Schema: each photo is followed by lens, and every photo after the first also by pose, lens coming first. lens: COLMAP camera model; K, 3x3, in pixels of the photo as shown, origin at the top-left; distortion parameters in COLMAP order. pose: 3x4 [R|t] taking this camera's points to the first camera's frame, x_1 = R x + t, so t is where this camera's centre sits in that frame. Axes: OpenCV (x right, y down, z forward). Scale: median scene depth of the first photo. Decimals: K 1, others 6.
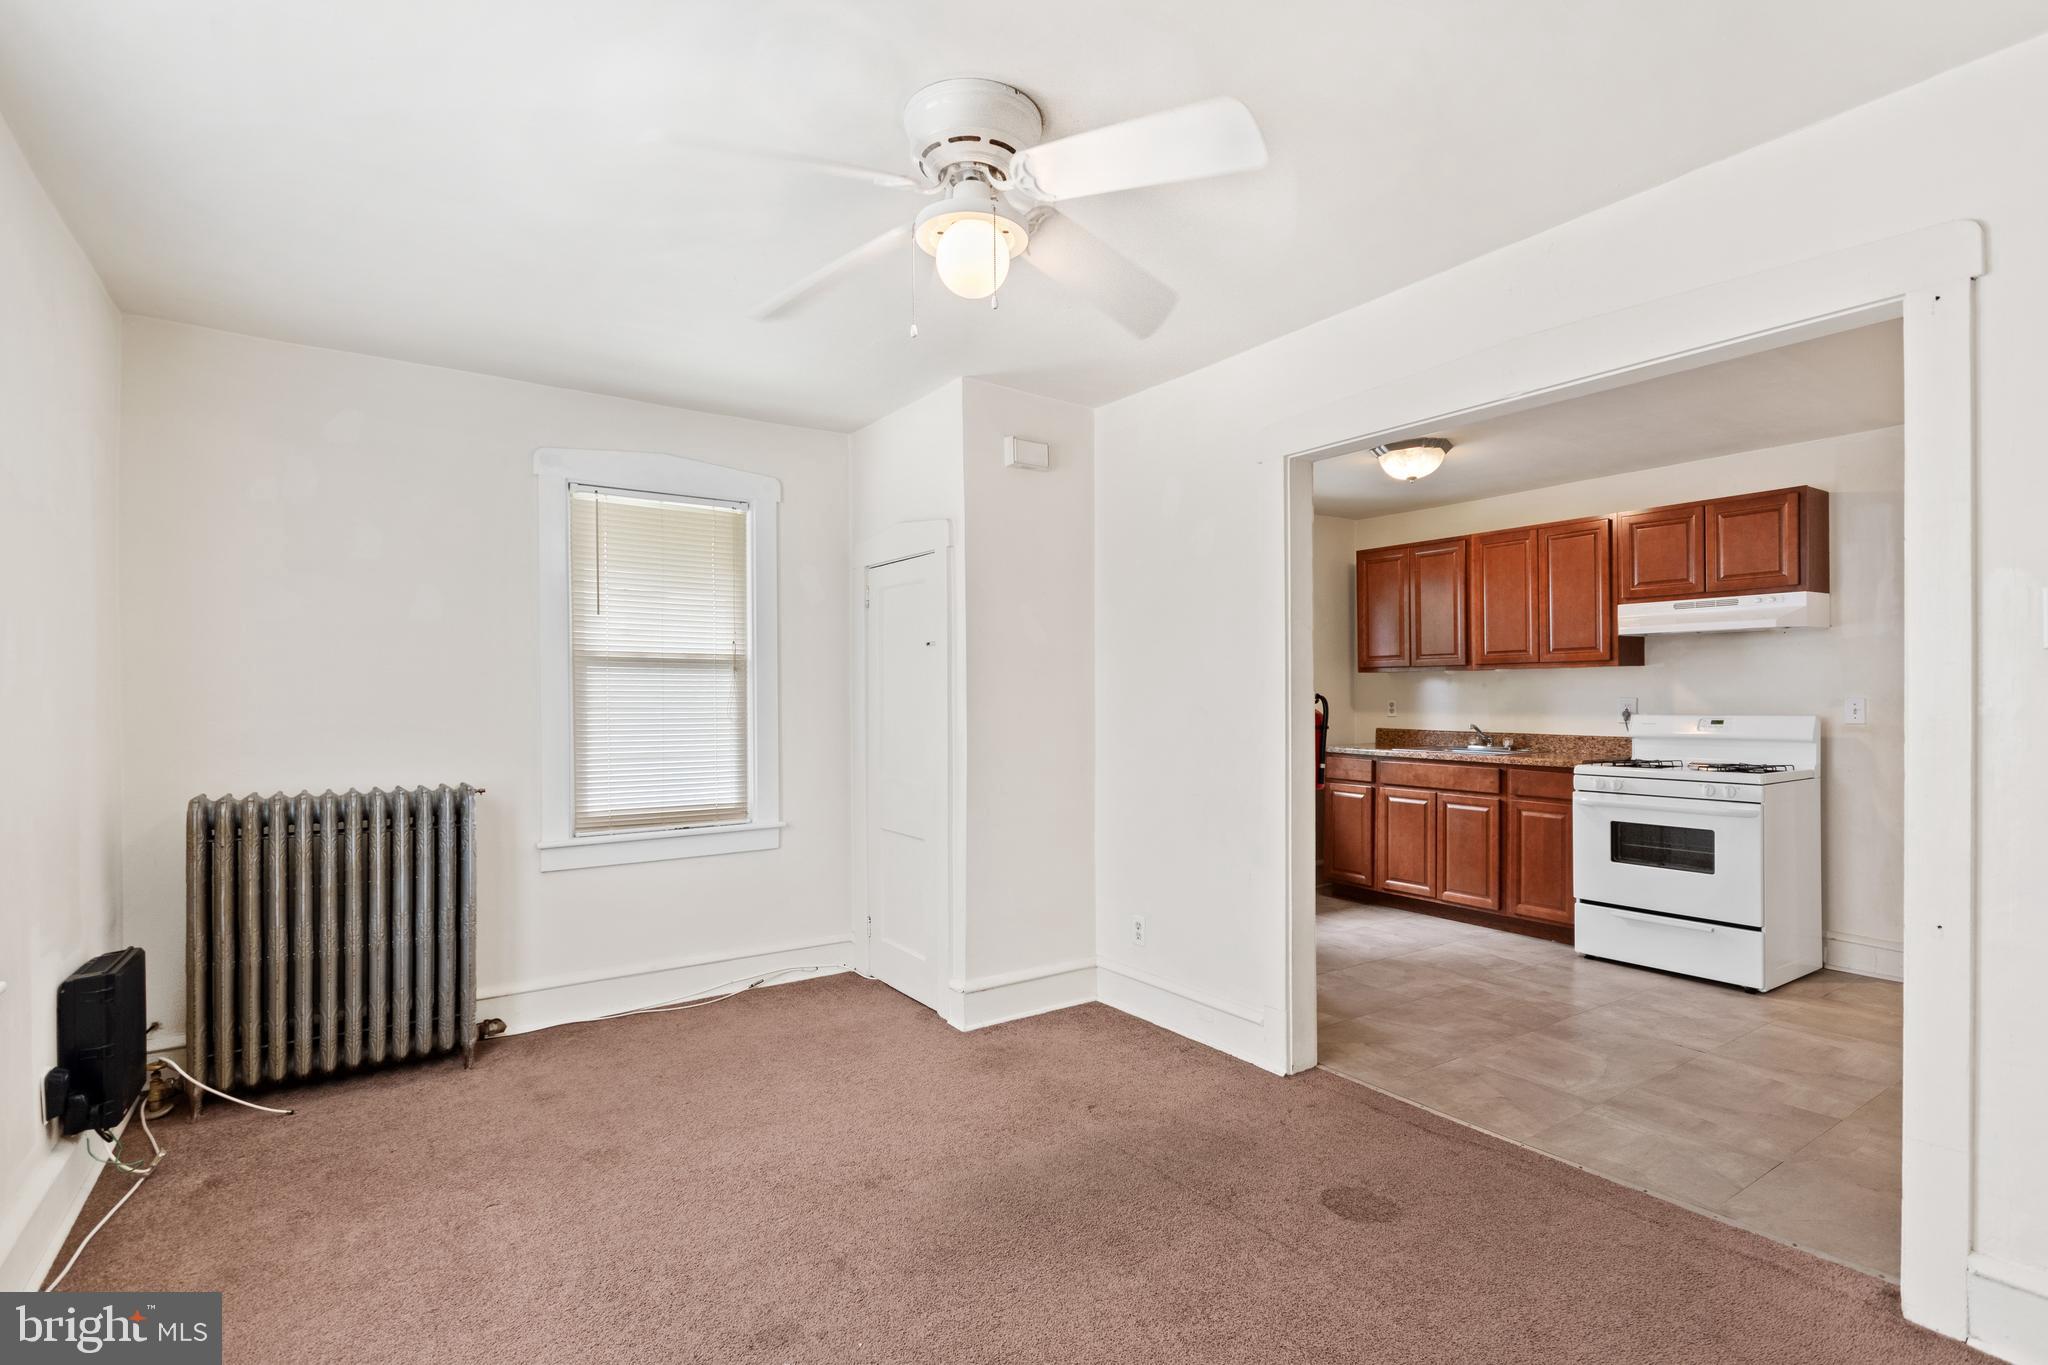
lens RADIAL K [[954.6, 0, 1041.7], [0, 954.6, 701.3], [0, 0, 1]] dist [-0.000189, -0.000292]
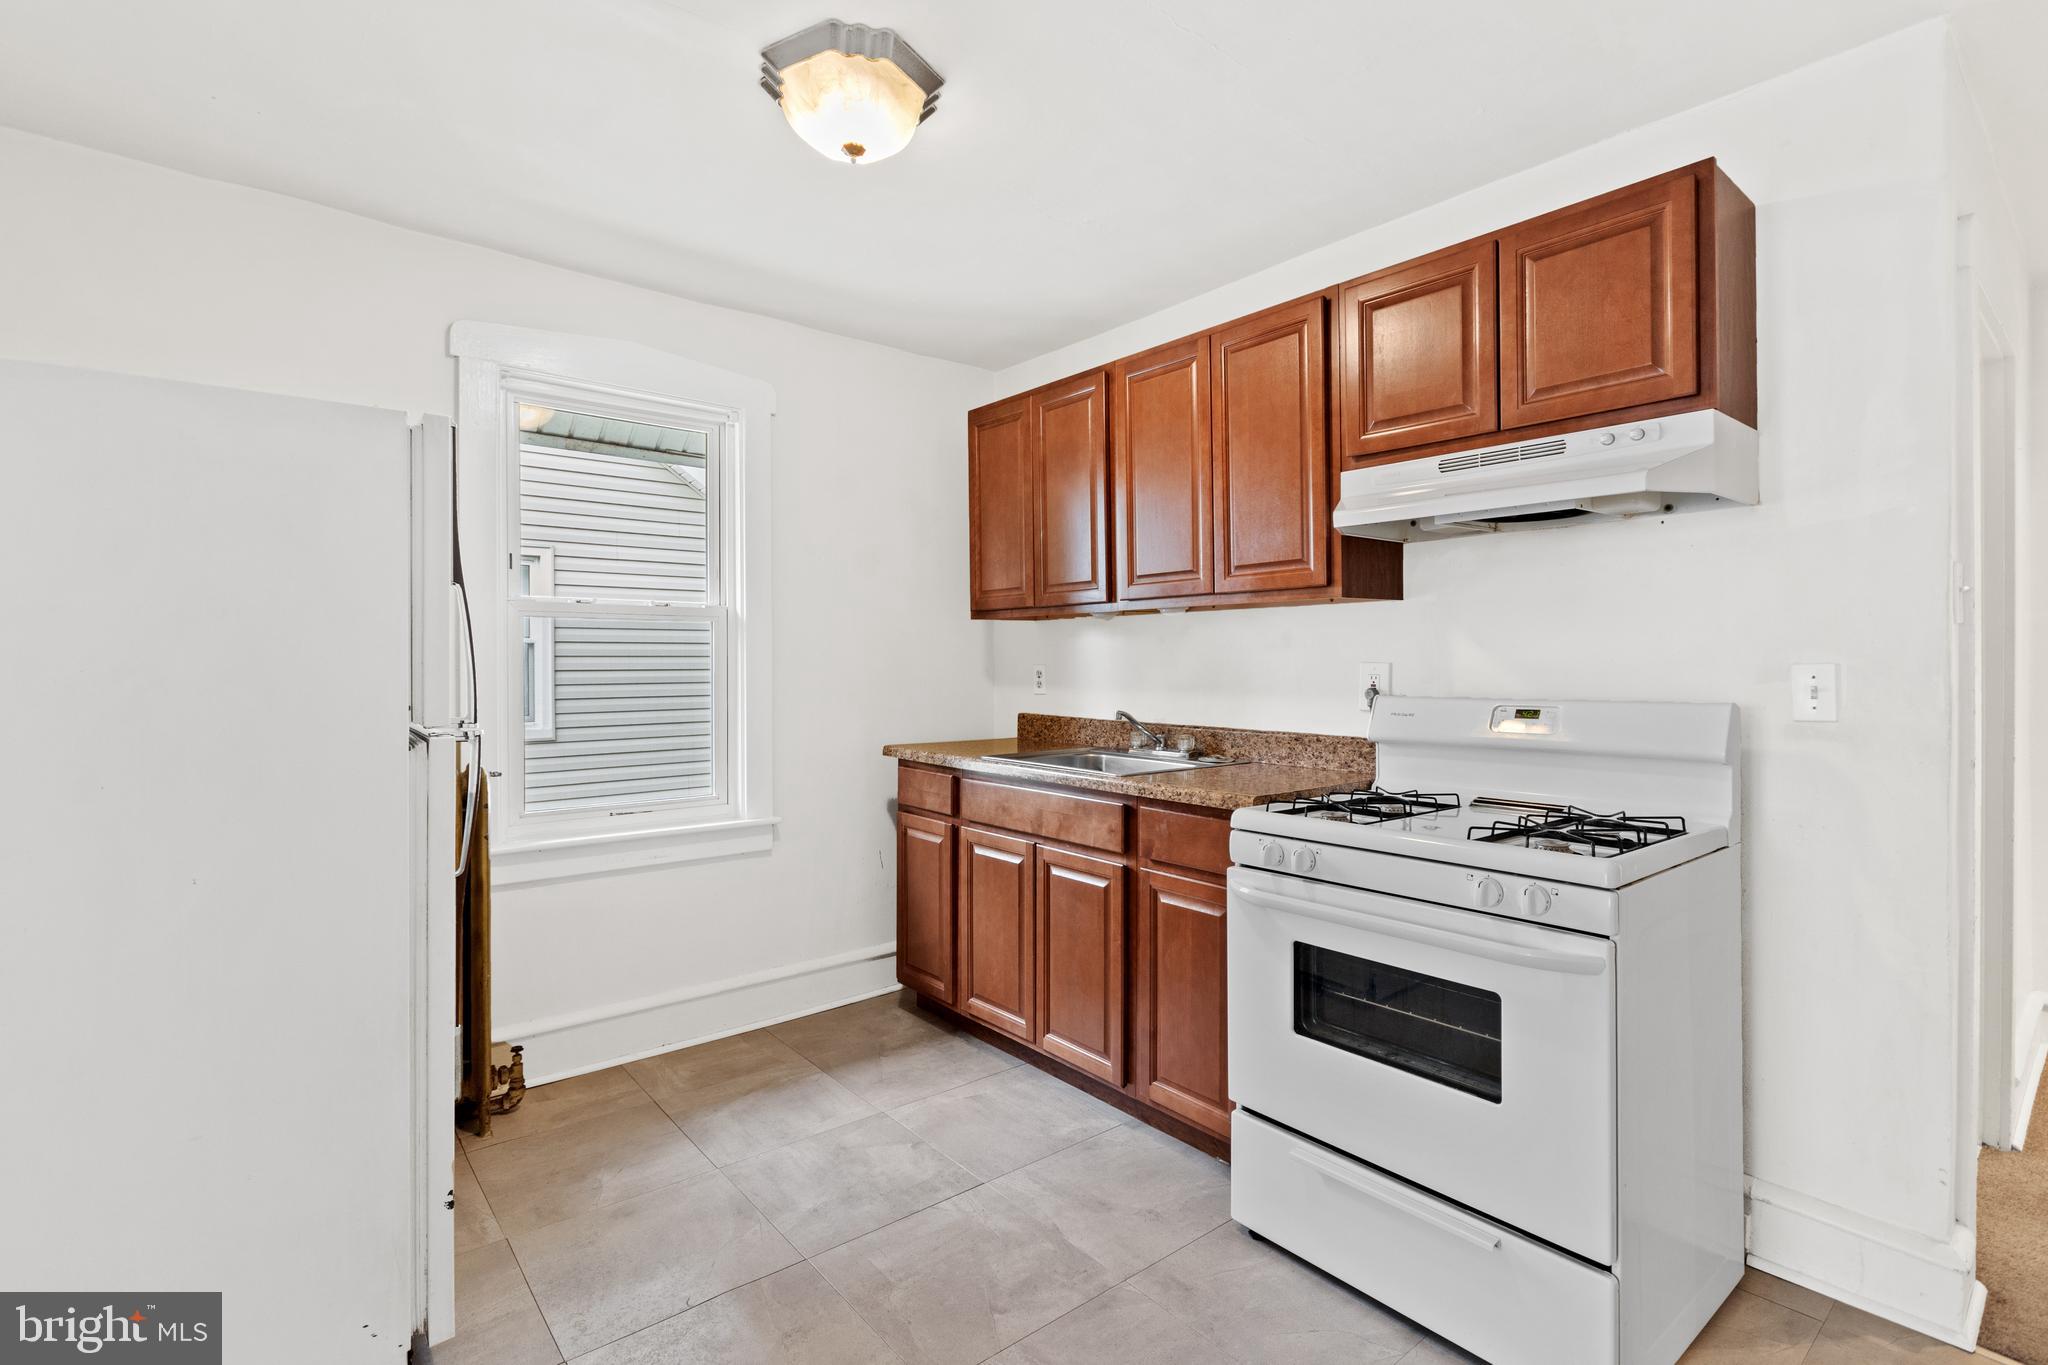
lens RADIAL K [[955.8, 0, 1029.5], [0, 955.8, 665.3], [0, 0, 1]] dist [0.002869, 0.000205]
pose [[0.996742, 0.000207, 0.080655, 0.438610], [-0.000039, 0.999998, -0.002086, -0.001109], [-0.080655, 0.002076, 0.996740, 0.567978]]
